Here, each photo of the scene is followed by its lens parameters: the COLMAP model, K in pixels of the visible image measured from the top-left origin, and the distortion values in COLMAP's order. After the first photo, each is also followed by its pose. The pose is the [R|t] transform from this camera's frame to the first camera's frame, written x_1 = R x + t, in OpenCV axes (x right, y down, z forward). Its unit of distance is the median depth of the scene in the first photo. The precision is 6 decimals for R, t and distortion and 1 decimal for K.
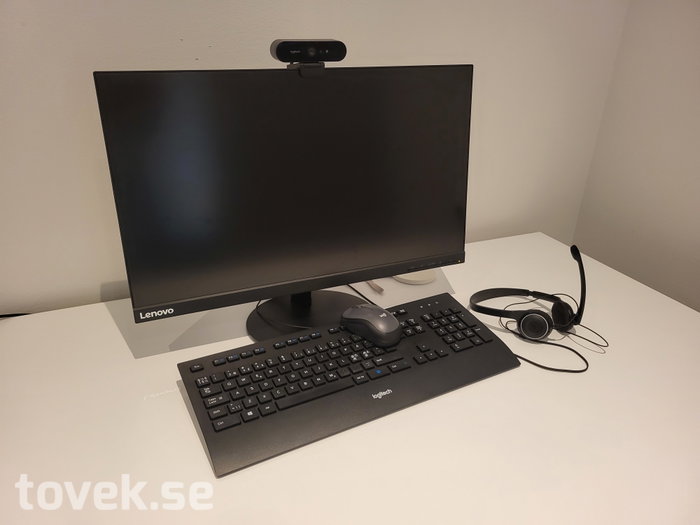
lens RADIAL K [[534.4, 0, 350.8], [0, 534.4, 259.9], [0, 0, 1]] dist [0.026141, -0.001647]
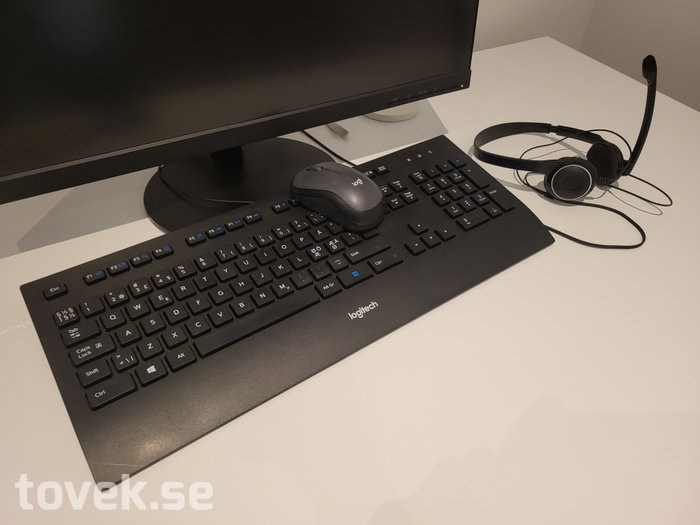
lens RADIAL K [[534.4, 0, 350.8], [0, 534.4, 259.9], [0, 0, 1]] dist [0.026141, -0.001647]
pose [[0.994153, -0.060171, 0.089661, -0.009952], [0.027899, 0.945289, 0.325038, -0.016251], [-0.104314, -0.320636, 0.941441, 0.374356]]
